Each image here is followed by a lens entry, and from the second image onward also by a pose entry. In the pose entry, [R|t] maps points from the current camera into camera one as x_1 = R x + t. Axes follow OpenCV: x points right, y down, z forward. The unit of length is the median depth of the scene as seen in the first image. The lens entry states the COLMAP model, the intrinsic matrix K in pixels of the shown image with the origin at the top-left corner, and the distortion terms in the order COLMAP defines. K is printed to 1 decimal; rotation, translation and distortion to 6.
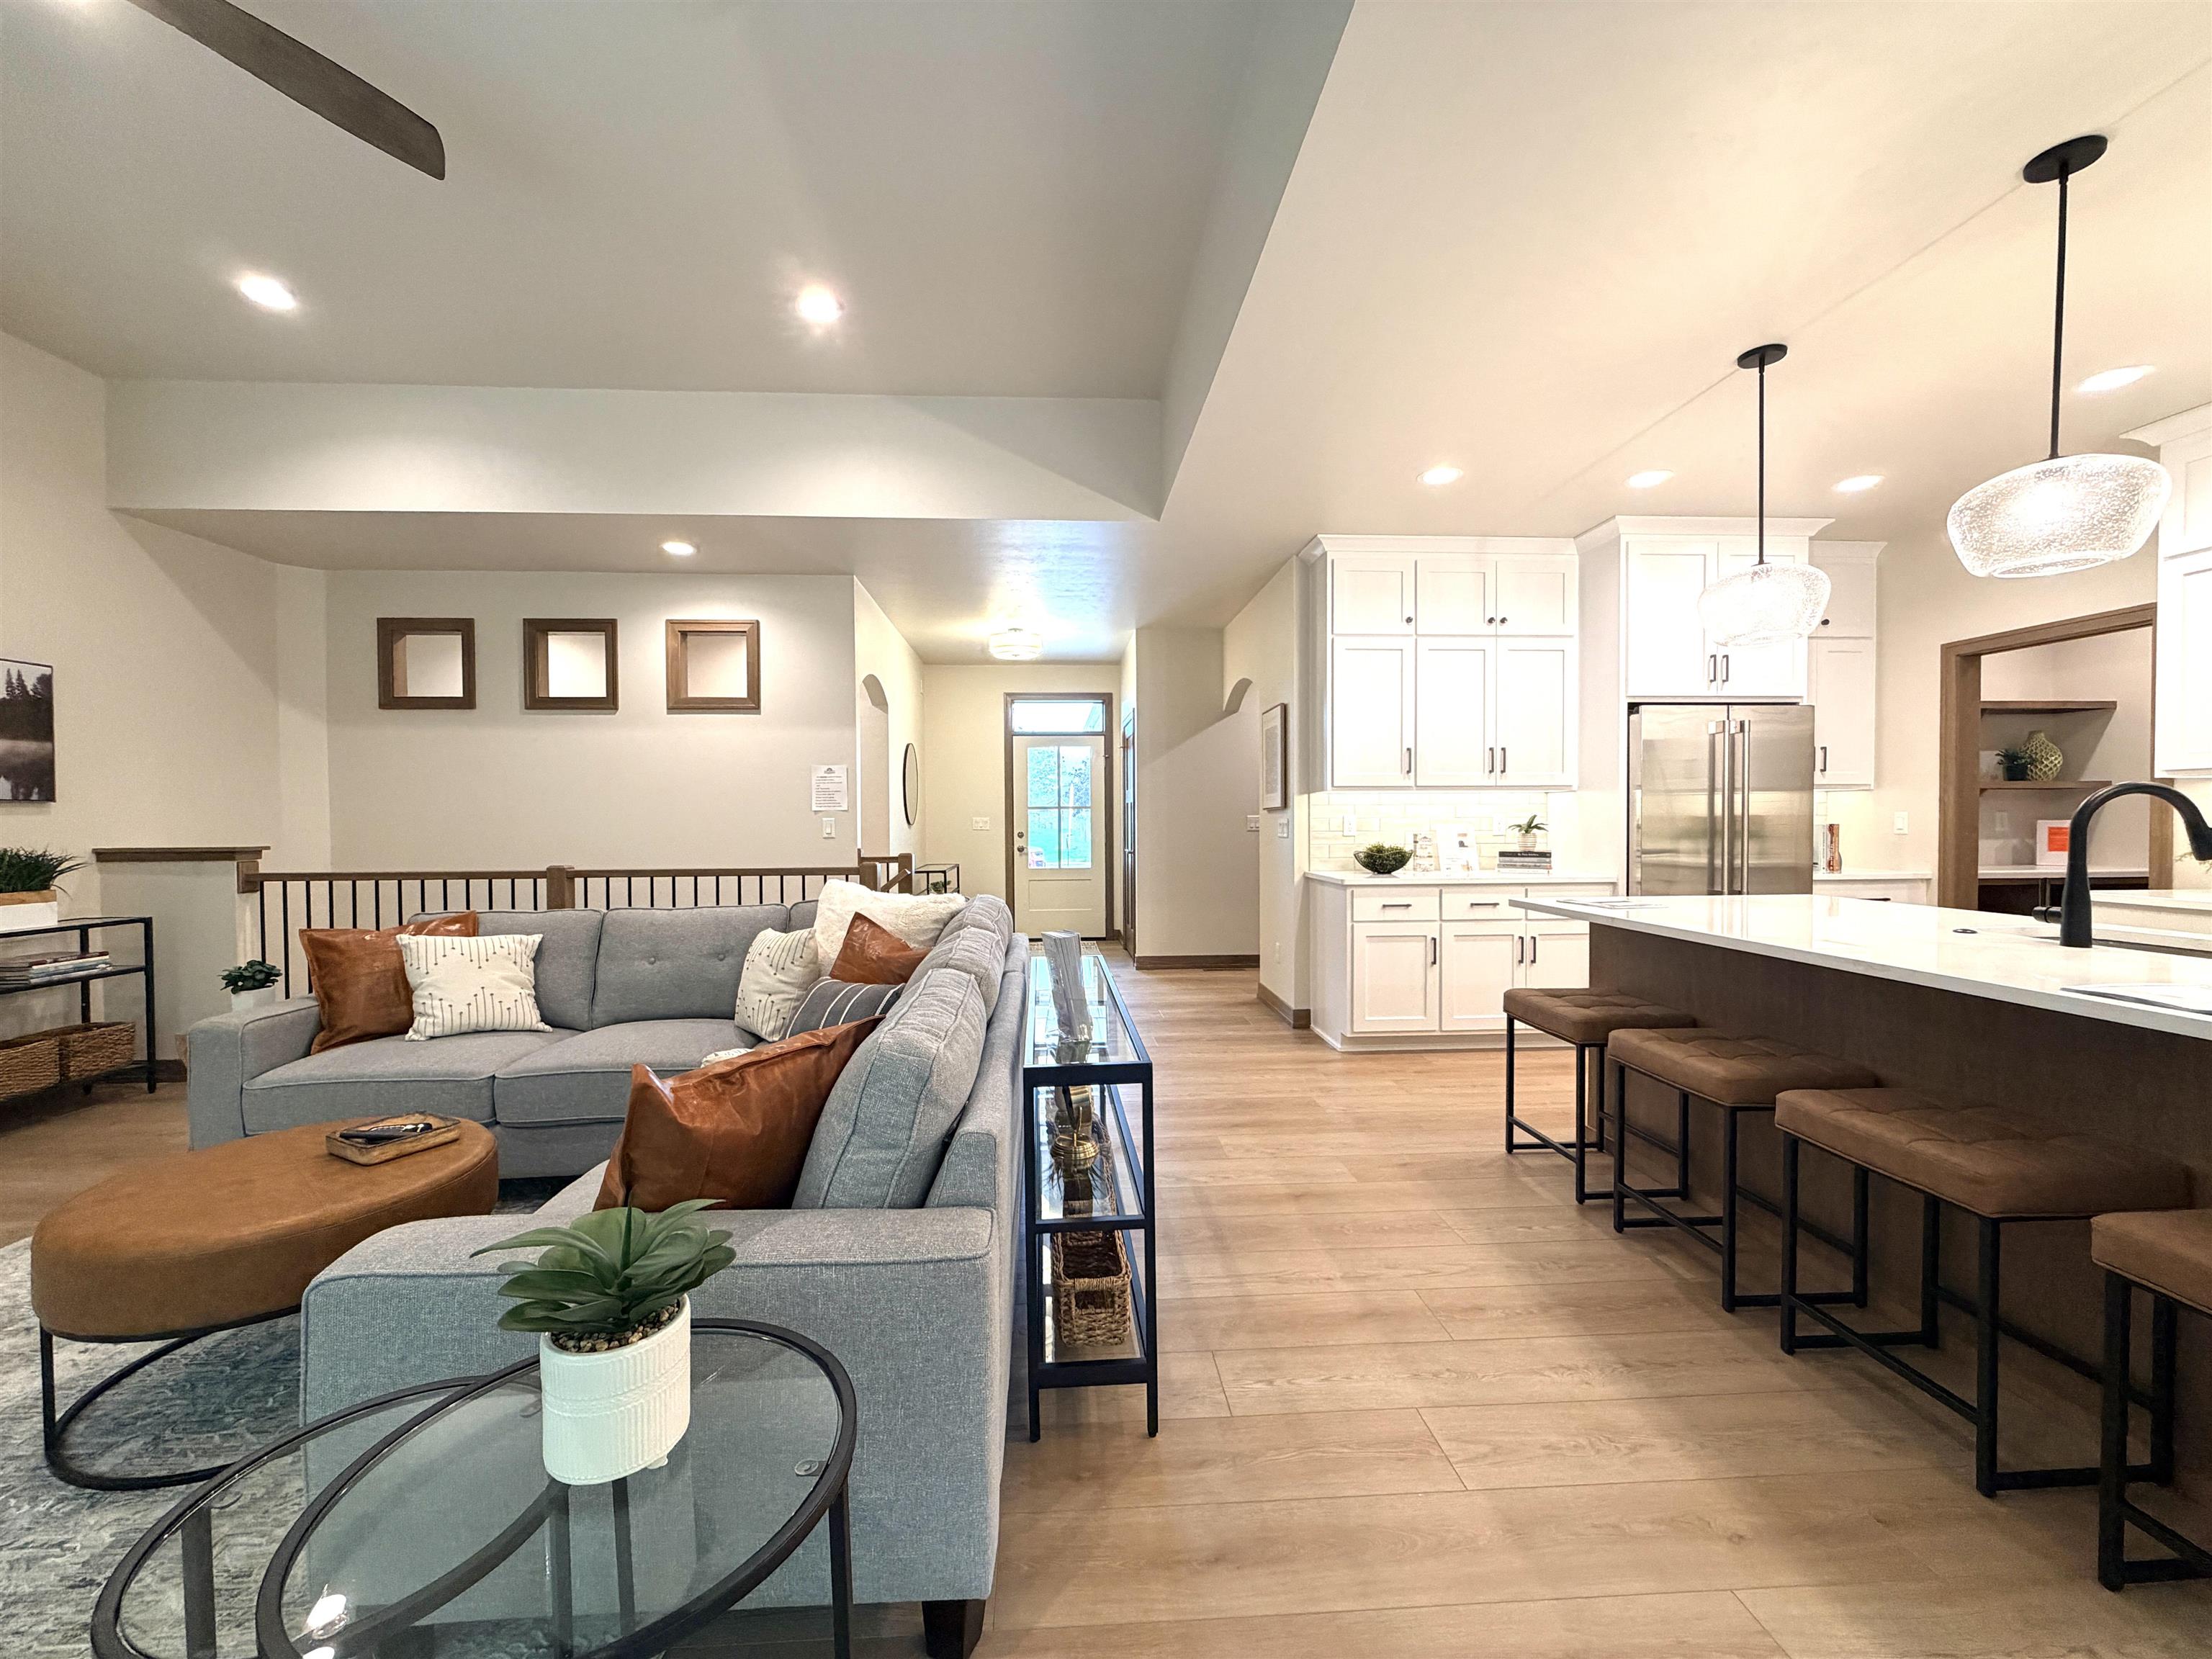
lens RADIAL K [[881.7, 0, 1100.2], [0, 881.7, 833.0], [0, 0, 1]] dist [0.000502, 0.000130]
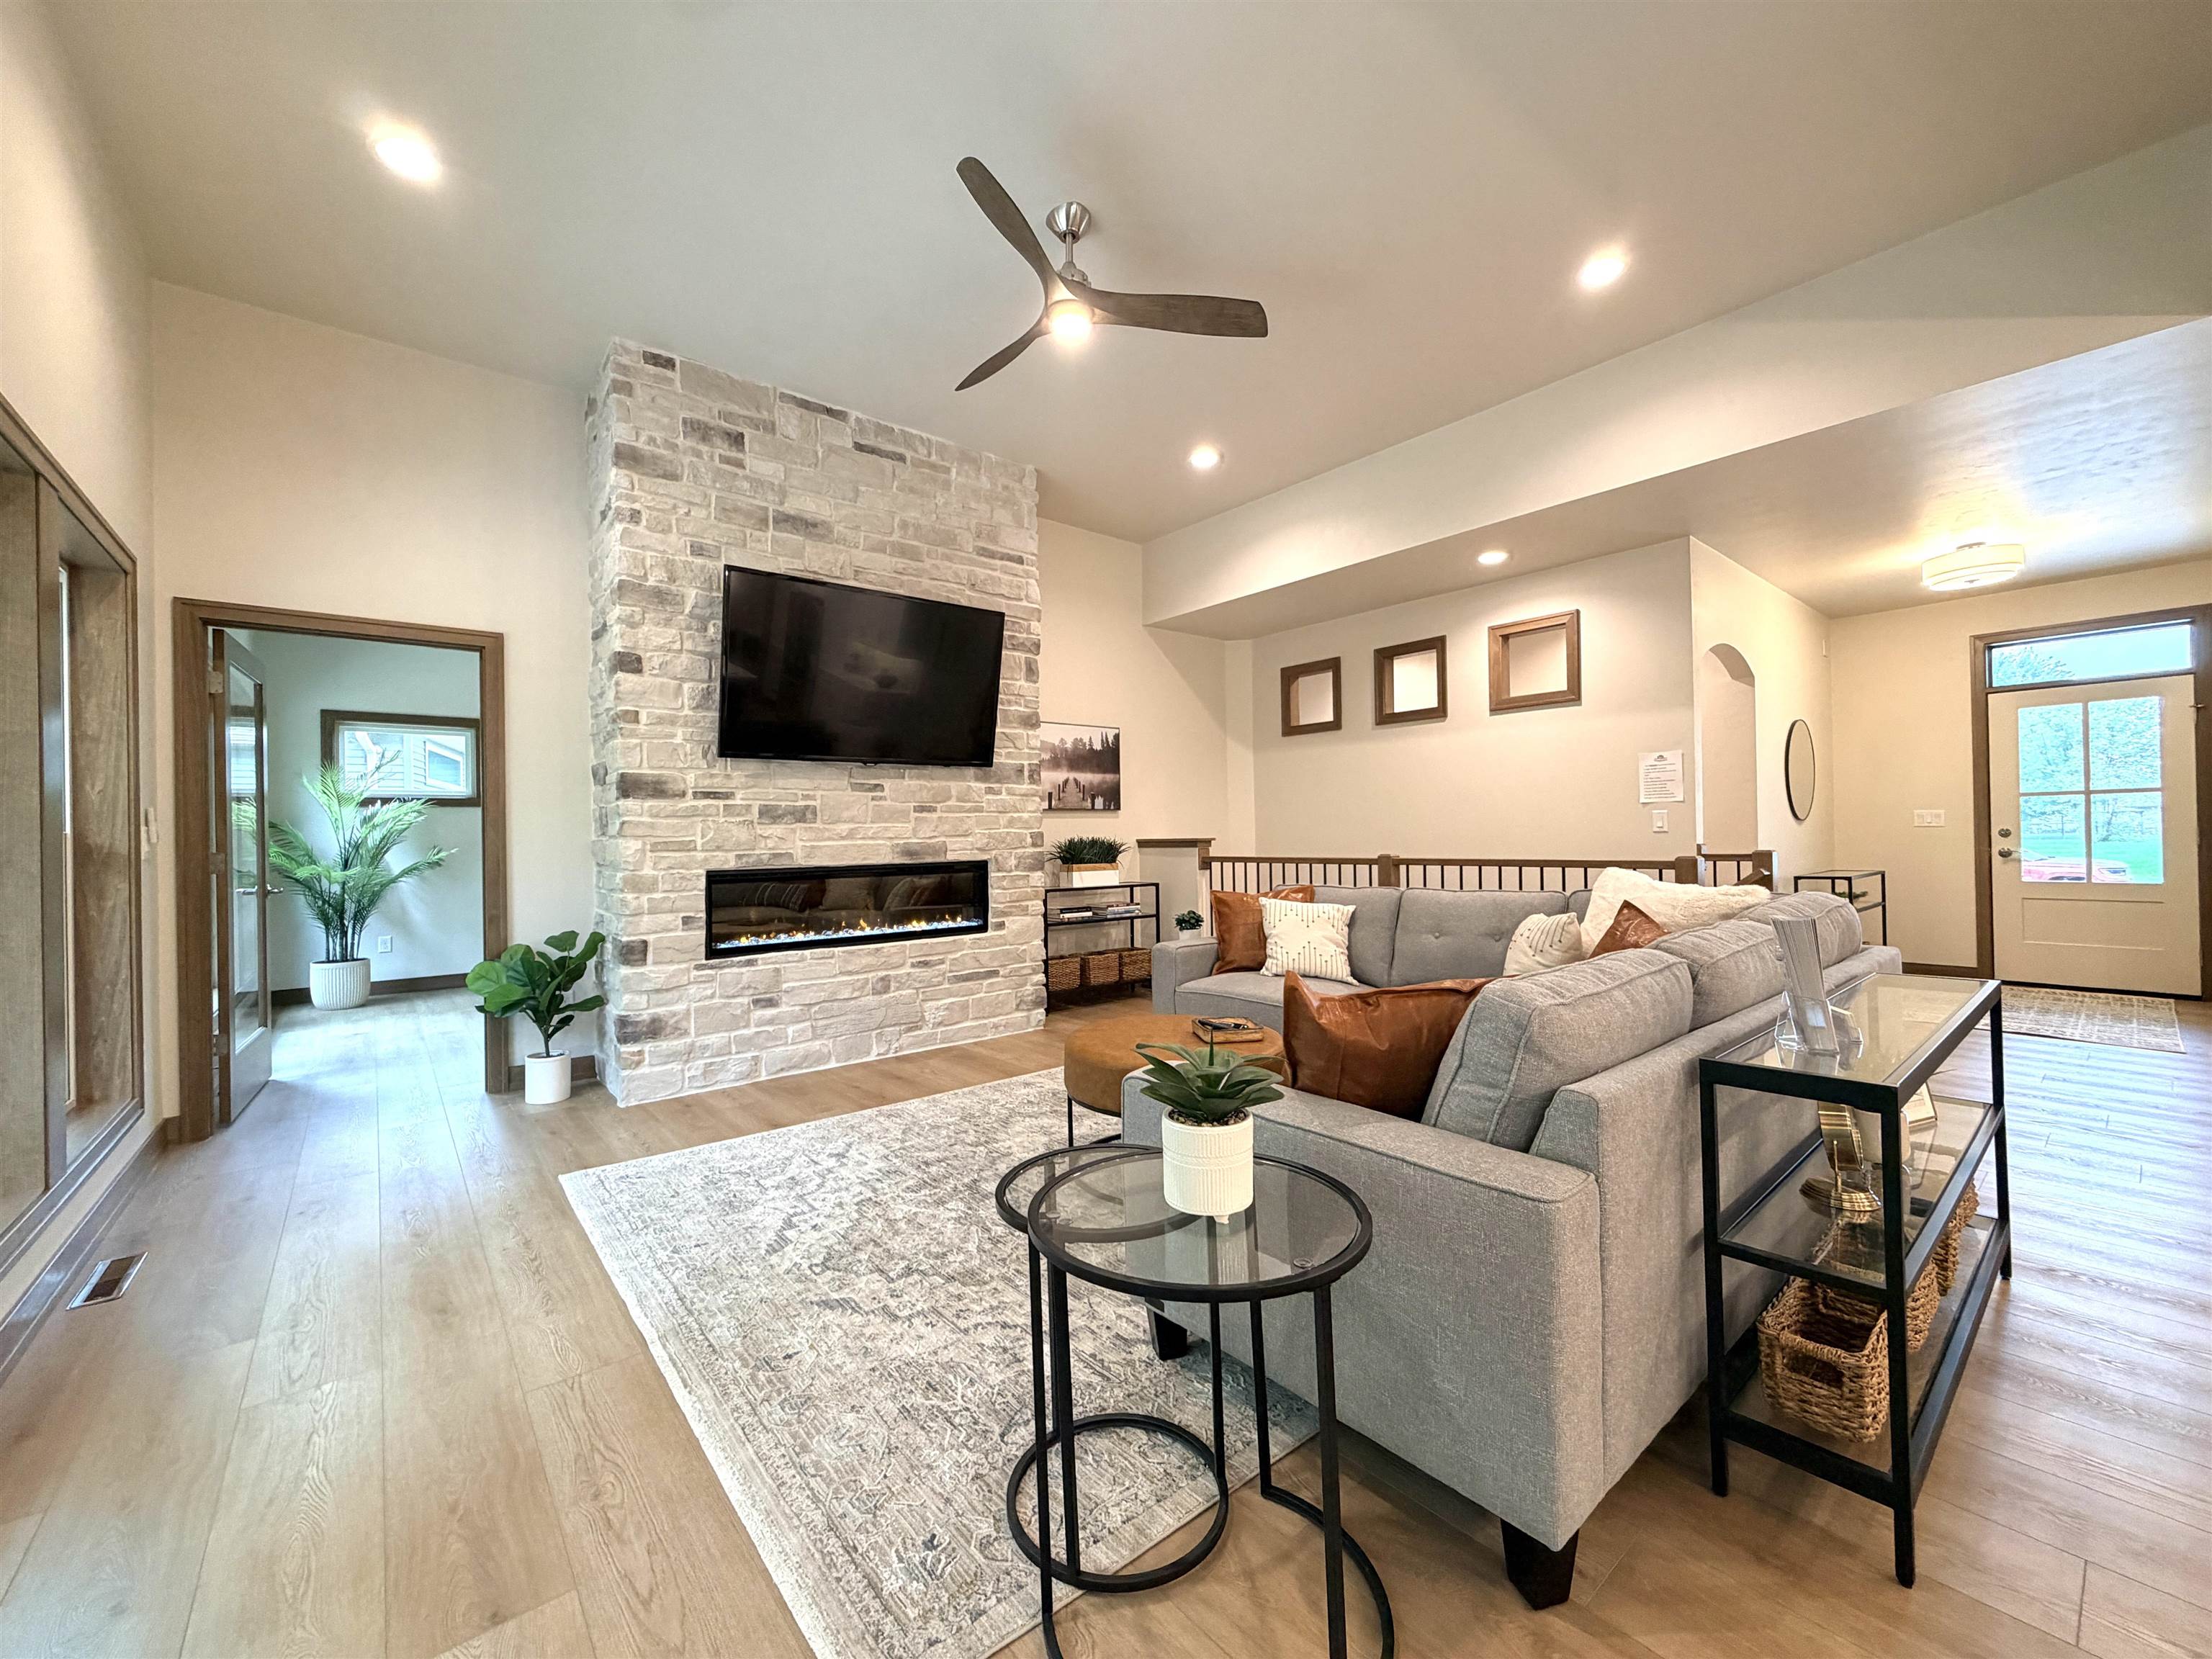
lens RADIAL K [[881.7, 0, 1098.9], [0, 881.7, 834.9], [0, 0, 1]] dist [0.000502, 0.000130]
pose [[0.588889, -0.004694, -0.808200, 0.101383], [-0.001576, 0.999975, -0.006956, 0.018494], [0.808212, 0.005371, 0.588867, -0.002072]]
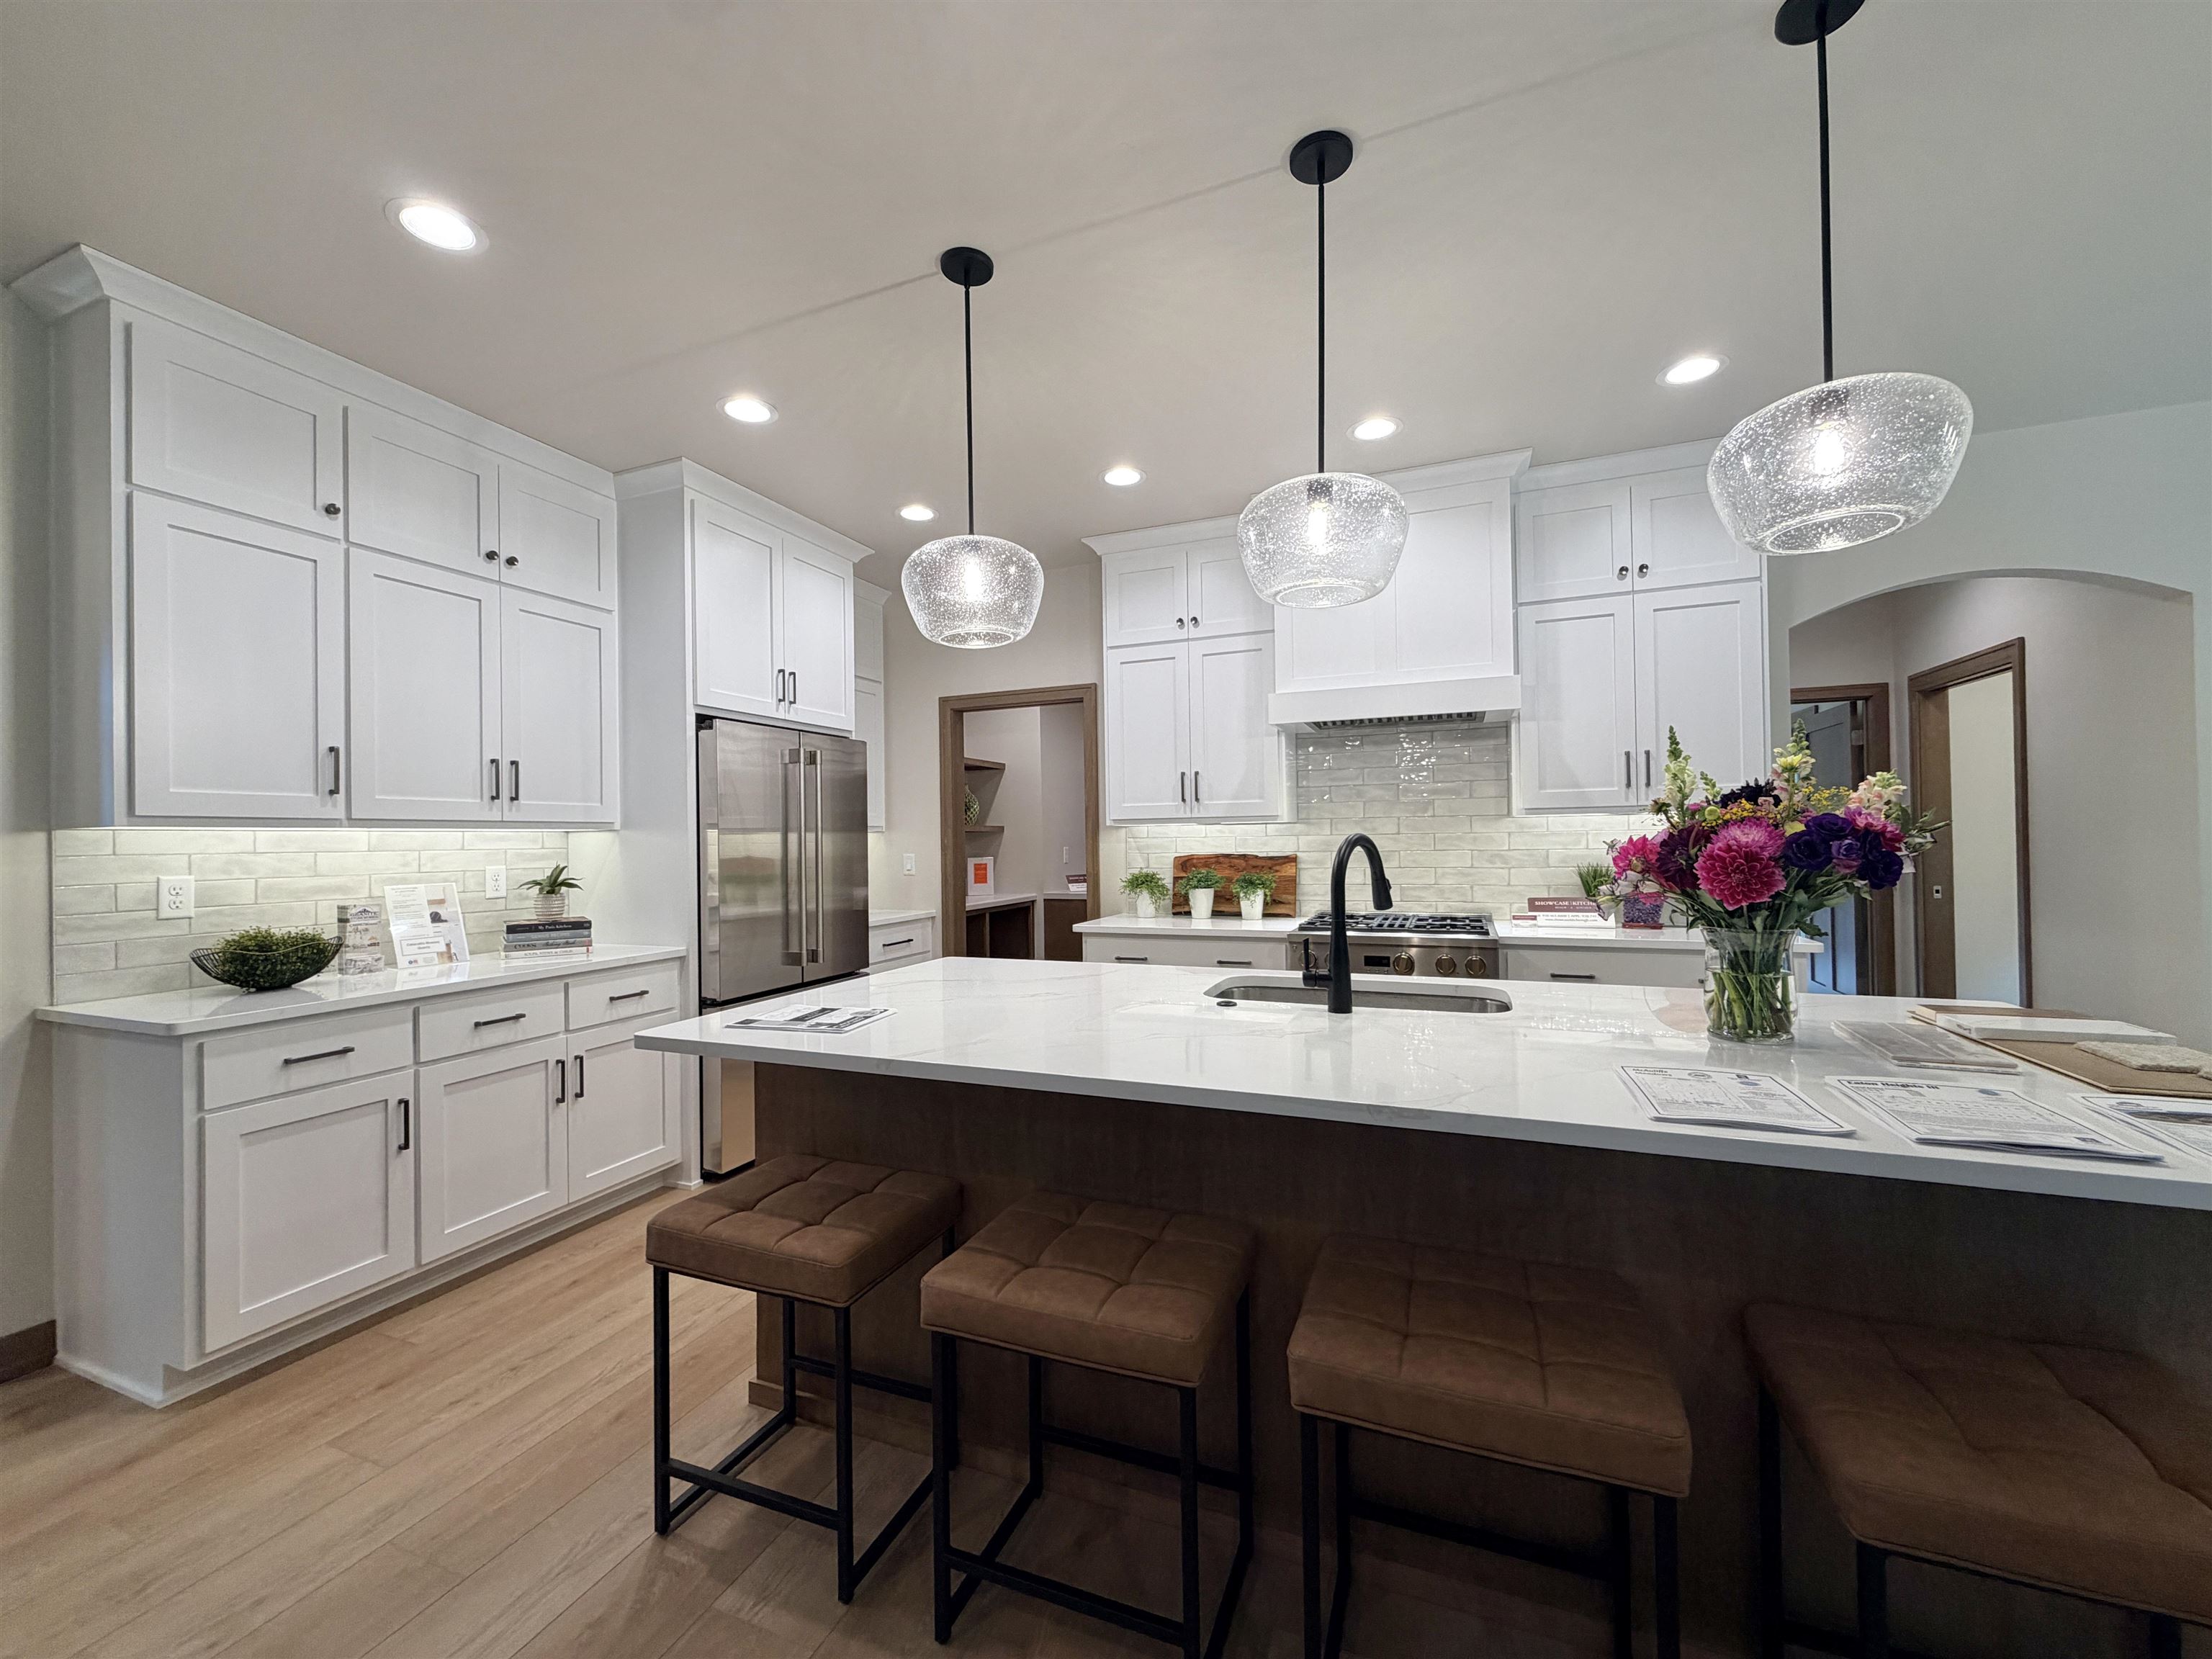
lens RADIAL K [[881.7, 0, 1098.8], [0, 881.7, 831.3], [0, 0, 1]] dist [0.000502, 0.000130]
pose [[0.434816, 0.008214, 0.900482, 0.074284], [0.029372, 0.999297, -0.023299, -0.020491], [-0.900040, 0.036580, 0.434269, 0.370088]]
